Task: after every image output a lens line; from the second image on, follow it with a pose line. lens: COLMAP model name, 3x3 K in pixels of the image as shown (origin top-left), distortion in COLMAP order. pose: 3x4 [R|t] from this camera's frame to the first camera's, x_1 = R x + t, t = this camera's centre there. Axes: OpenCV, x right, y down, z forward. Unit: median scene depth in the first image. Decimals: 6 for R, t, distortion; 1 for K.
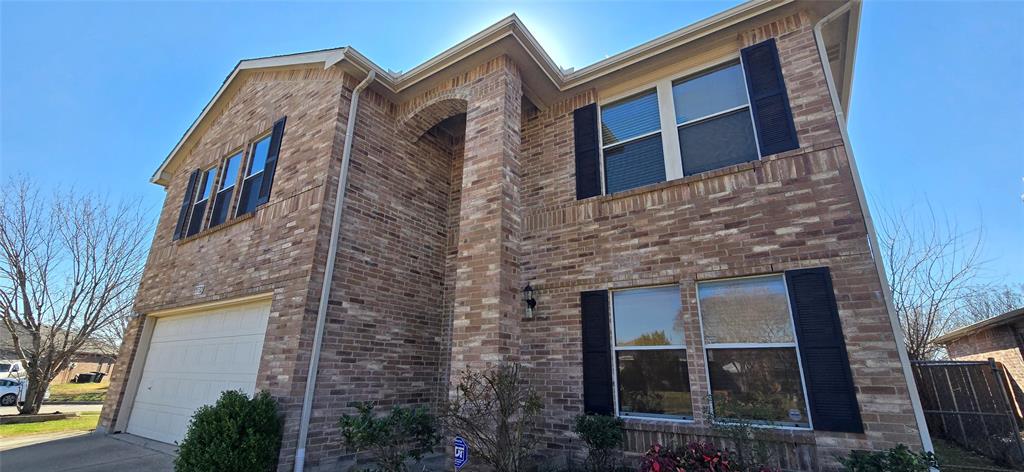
lens RADIAL K [[421.2, 0, 510.0], [0, 421.2, 239.3], [0, 0, 1]] dist [-0.001150, -0.000328]
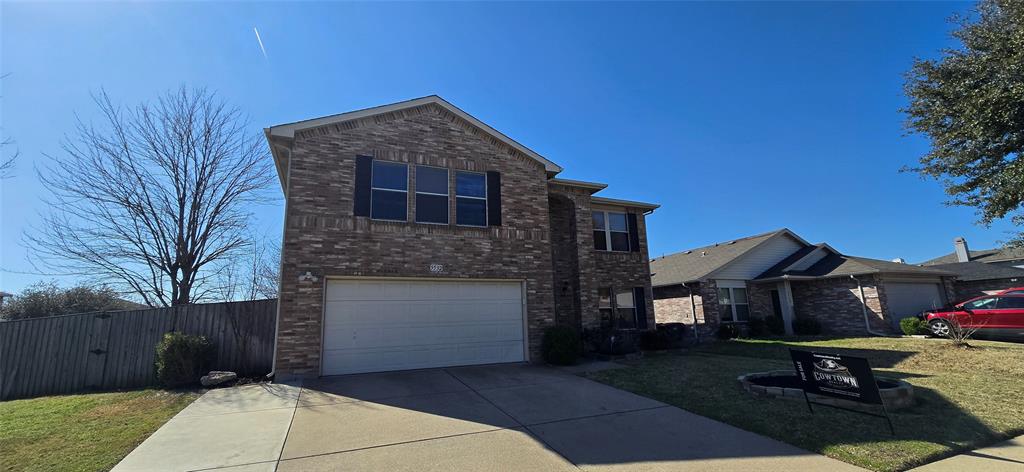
lens RADIAL K [[421.2, 0, 510.0], [0, 421.2, 239.3], [0, 0, 1]] dist [-0.001150, -0.000328]
pose [[0.531183, 0.139141, 0.835754, -2.585309], [-0.223893, 0.974410, -0.019924, -0.007836], [-0.817139, -0.176536, 0.548743, -0.013238]]
